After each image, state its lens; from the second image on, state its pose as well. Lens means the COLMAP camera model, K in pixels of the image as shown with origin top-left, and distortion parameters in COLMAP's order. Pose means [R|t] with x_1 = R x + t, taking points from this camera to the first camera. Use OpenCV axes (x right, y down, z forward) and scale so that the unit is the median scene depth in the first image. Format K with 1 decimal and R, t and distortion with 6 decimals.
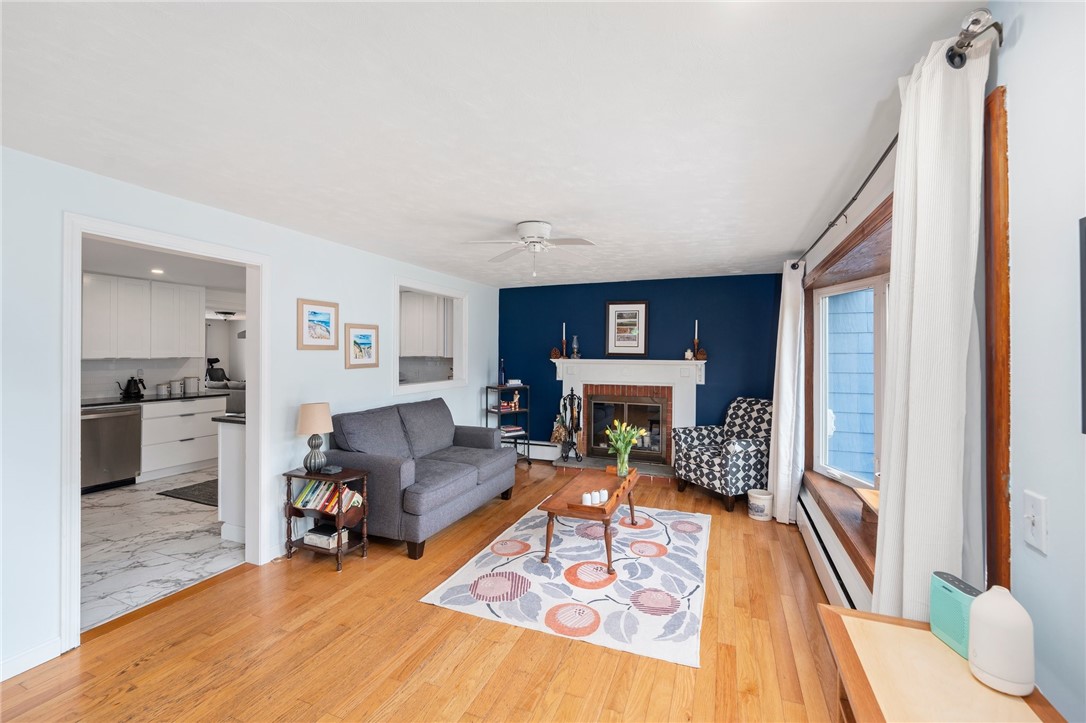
lens RADIAL K [[444.9, 0, 548.7], [0, 444.9, 358.7], [0, 0, 1]] dist [-0.003638, -0.000010]
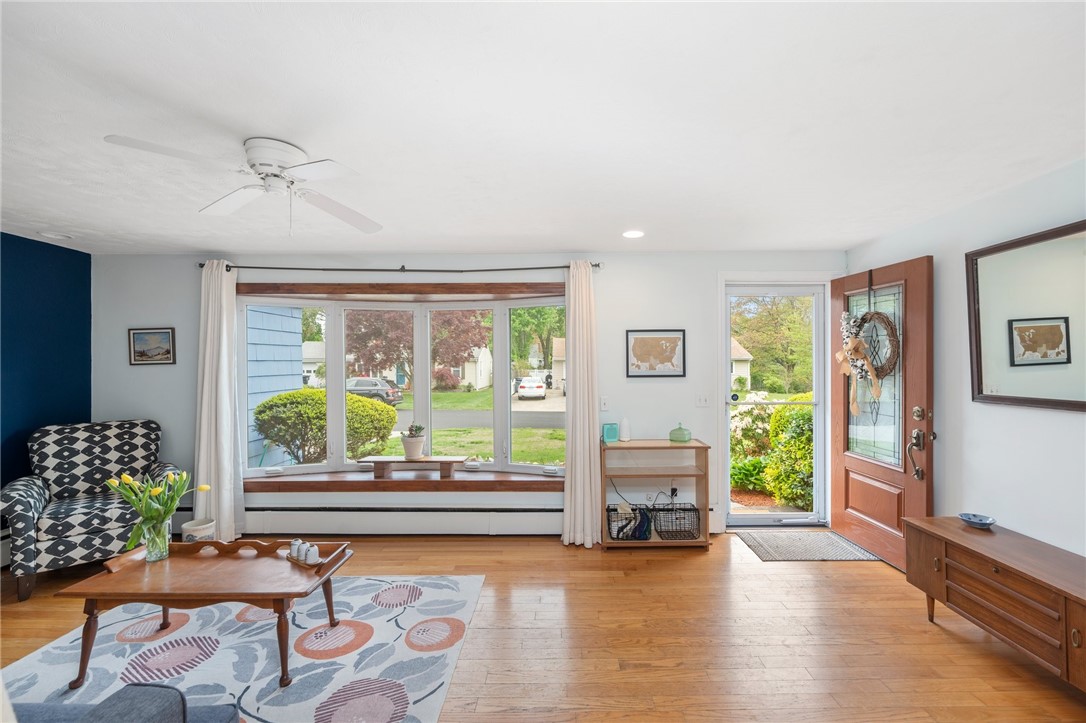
lens RADIAL K [[444.9, 0, 549.4], [0, 444.9, 360.5], [0, 0, 1]] dist [-0.003638, -0.000010]
pose [[-0.329432, -0.000577, 0.944179, -0.817949], [0.003405, 0.999993, 0.001799, -0.021805], [-0.944173, 0.003807, -0.329427, 0.918065]]
